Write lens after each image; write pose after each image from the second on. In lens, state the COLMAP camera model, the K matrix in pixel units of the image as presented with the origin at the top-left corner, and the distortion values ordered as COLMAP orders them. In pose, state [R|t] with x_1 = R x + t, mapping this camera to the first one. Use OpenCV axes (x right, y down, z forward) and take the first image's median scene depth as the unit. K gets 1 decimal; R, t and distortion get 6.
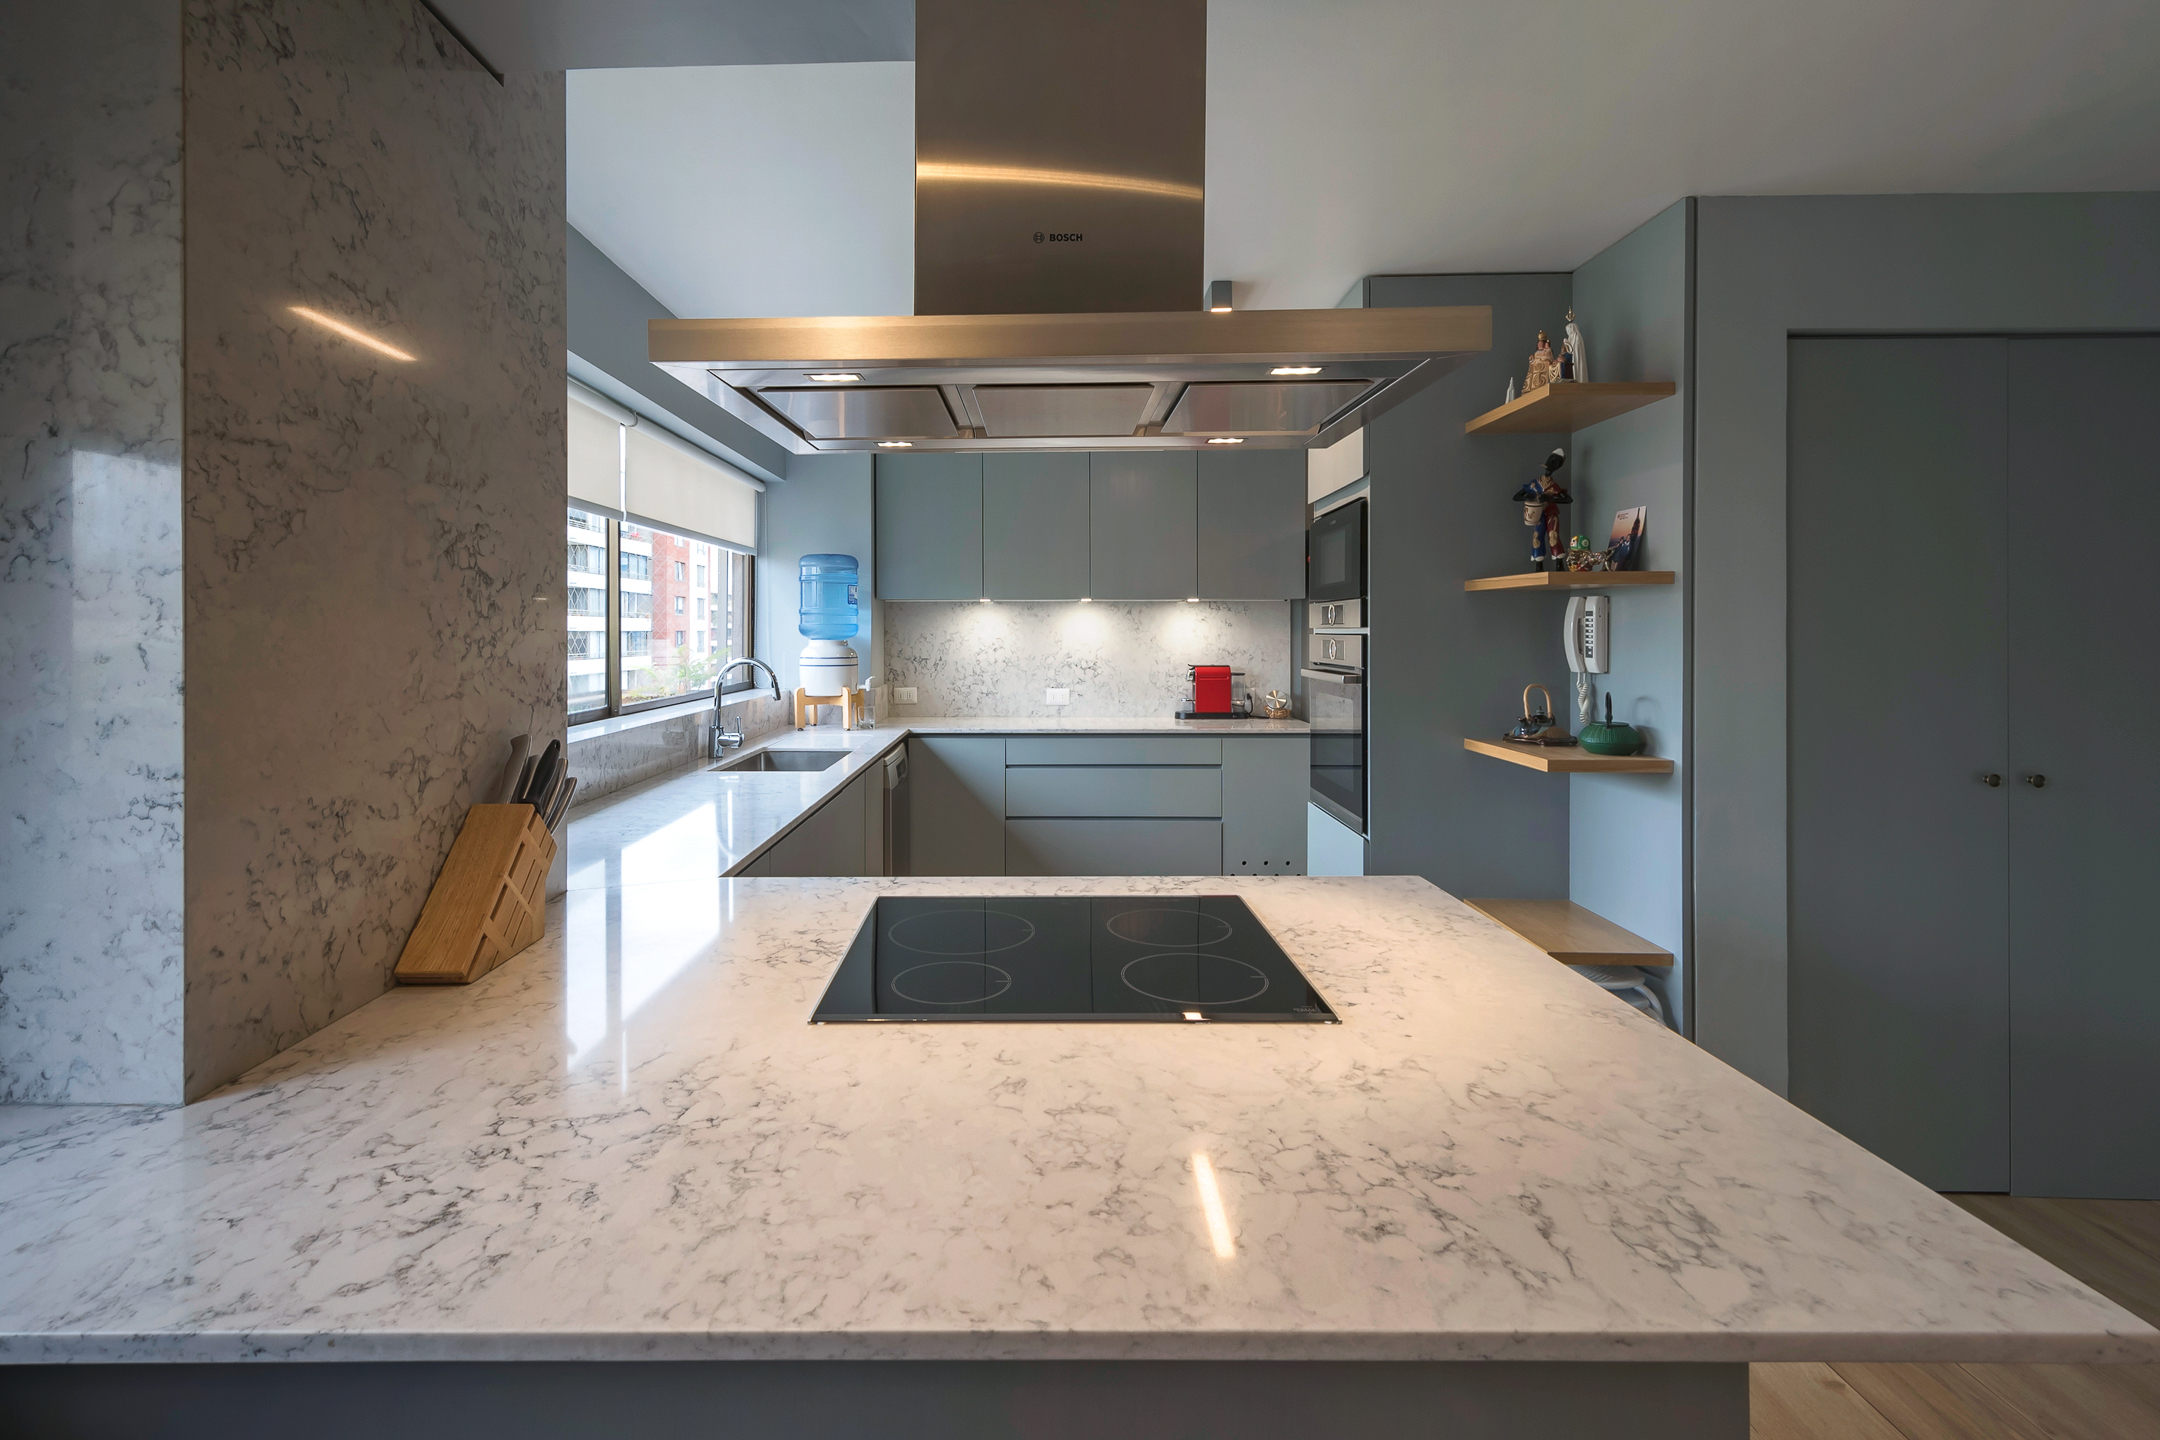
lens RADIAL K [[962.7, 0, 1063.1], [0, 962.7, 634.9], [0, 0, 1]] dist [0.002745, -0.000131]
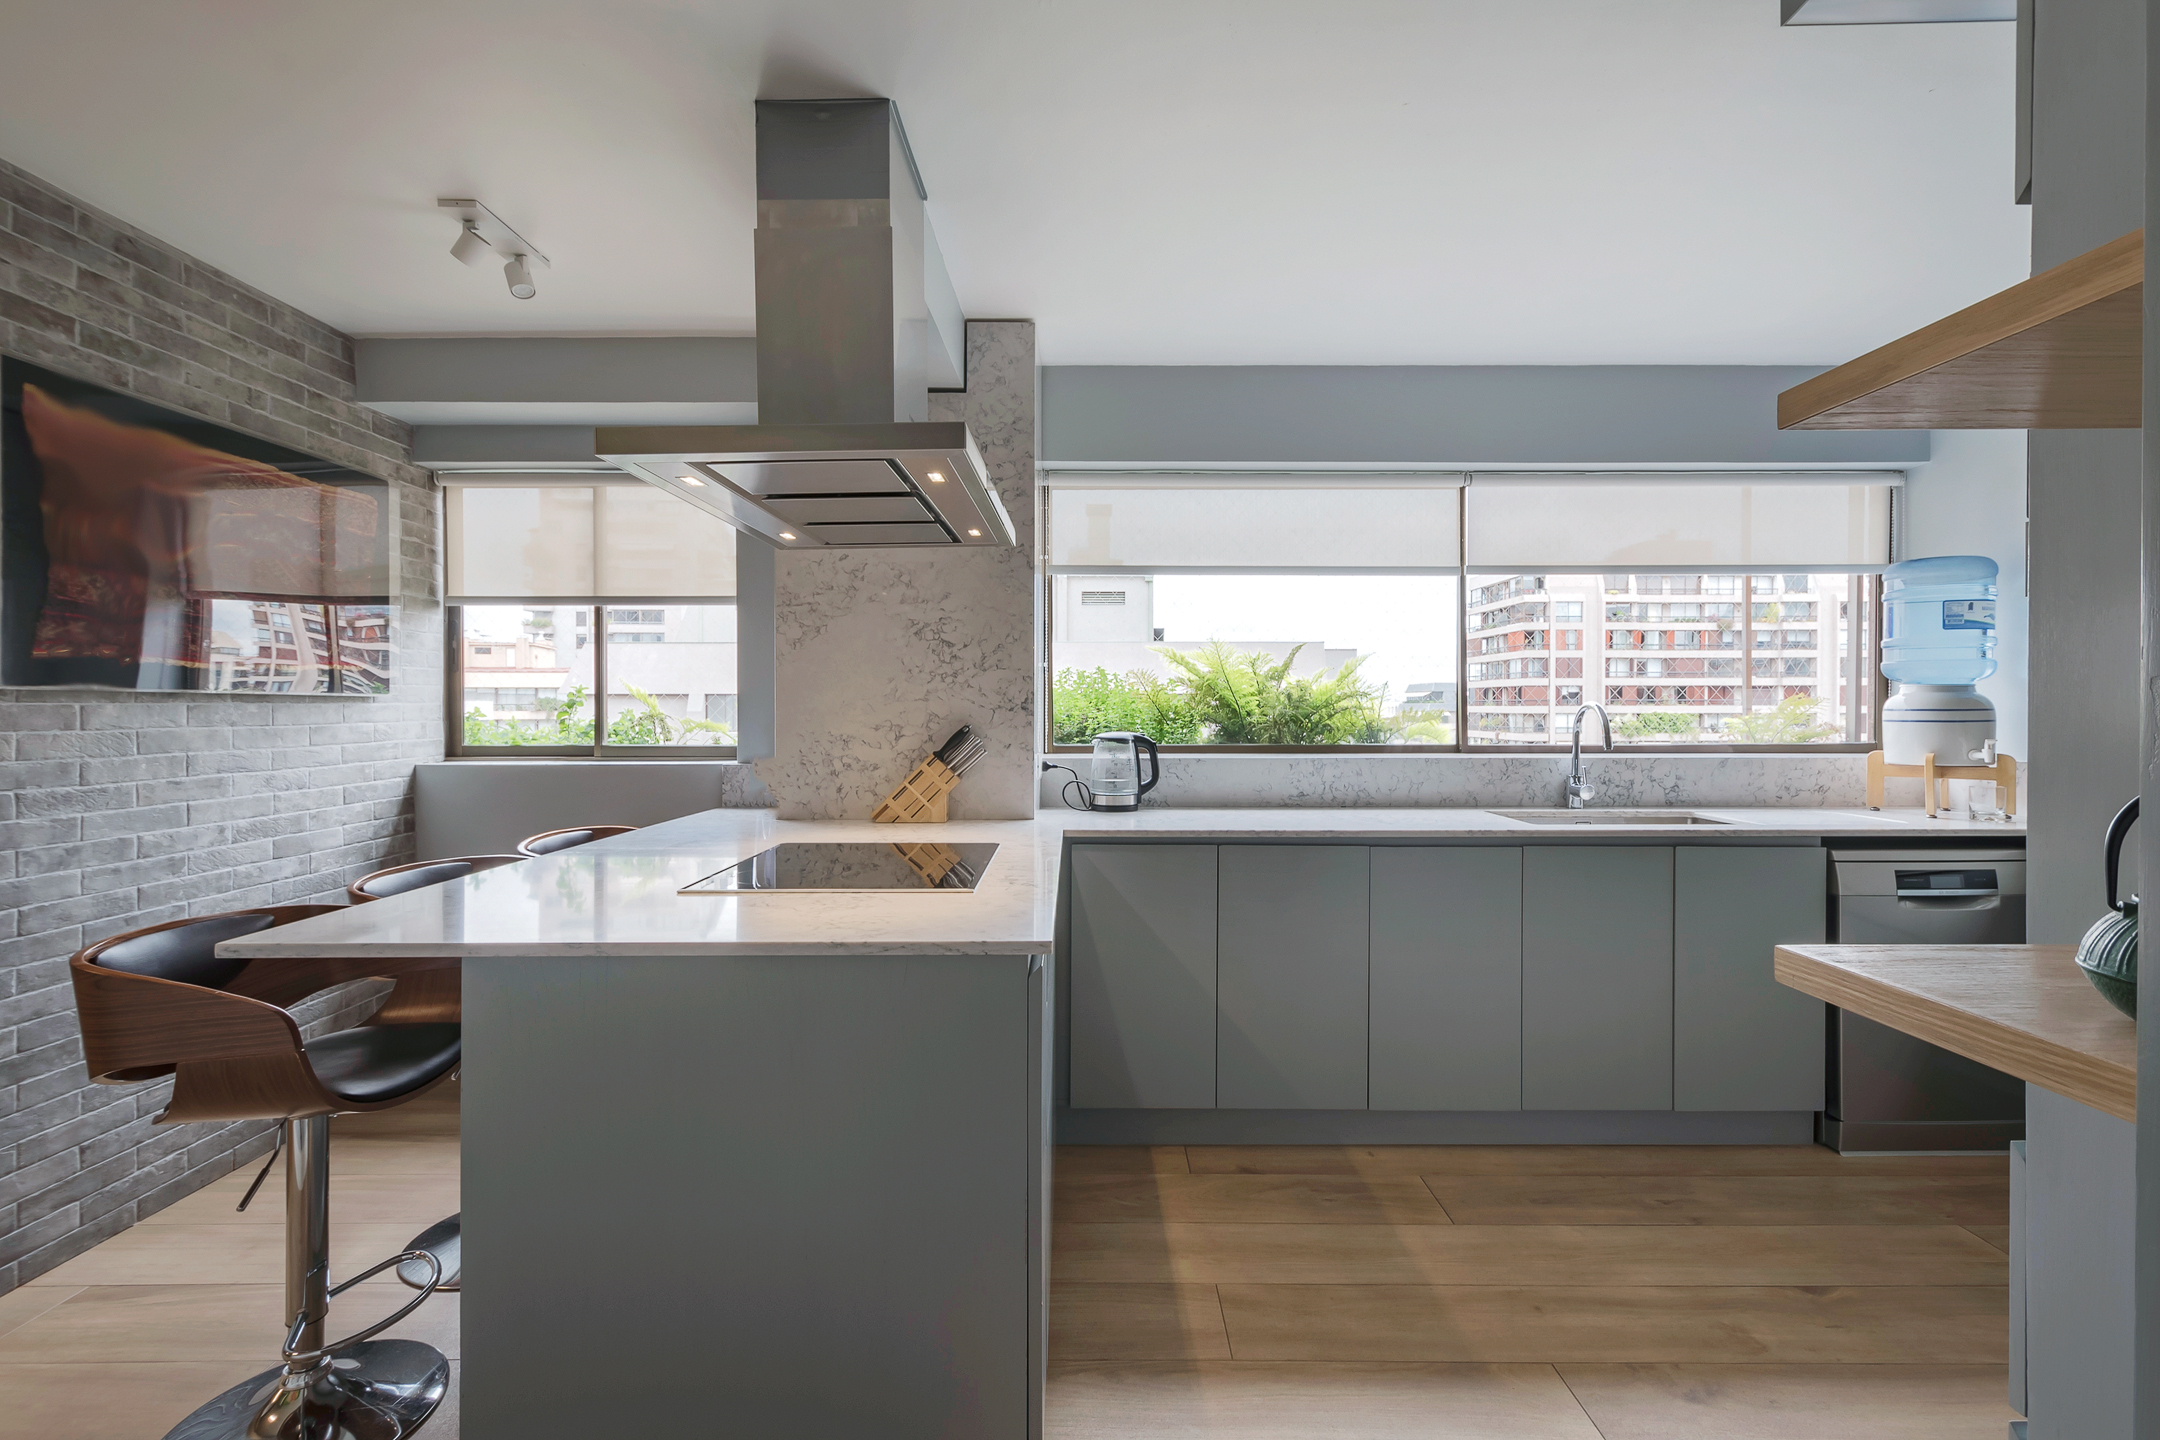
lens RADIAL K [[962.7, 0, 1074.4], [0, 962.7, 720.6], [0, 0, 1]] dist [0.002745, -0.000131]
pose [[0.007837, 0.011922, -0.999898, 1.593156], [-0.002385, 0.999926, 0.011903, 0.087283], [0.999966, 0.002292, 0.007865, 1.383532]]
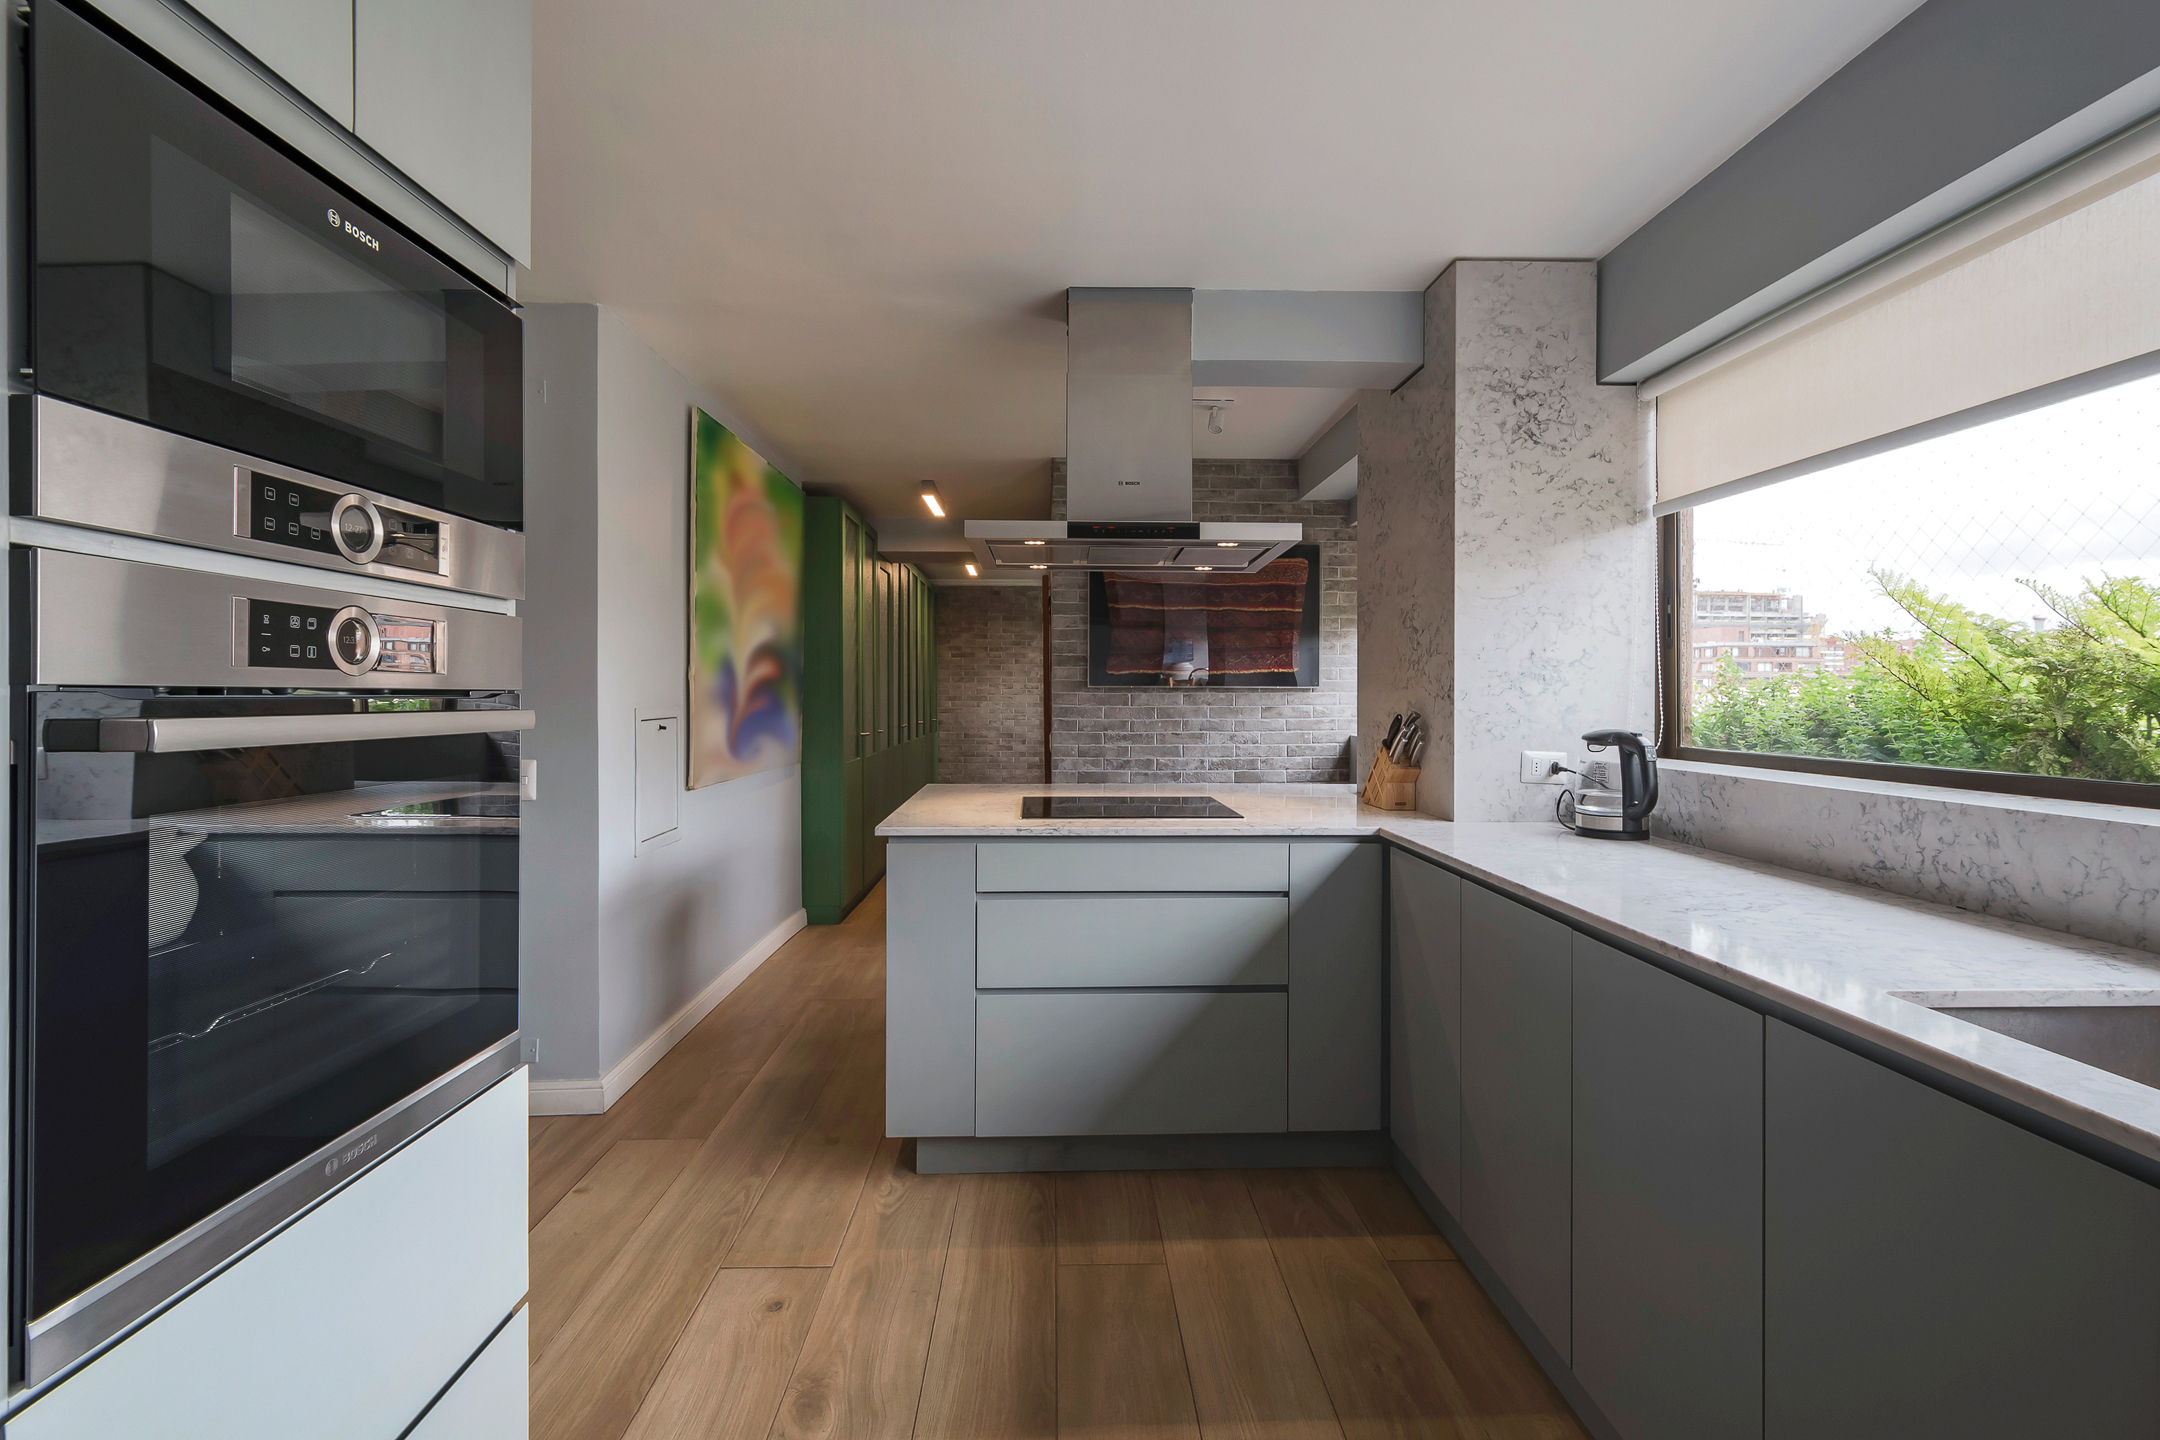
lens RADIAL K [[962.7, 0, 1078.0], [0, 962.7, 697.5], [0, 0, 1]] dist [0.002745, -0.000131]
pose [[-0.999482, -0.002308, -0.032102, 0.041820], [-0.002470, 0.999984, 0.005020, 0.079036], [0.032090, 0.005097, -0.999472, 3.468974]]
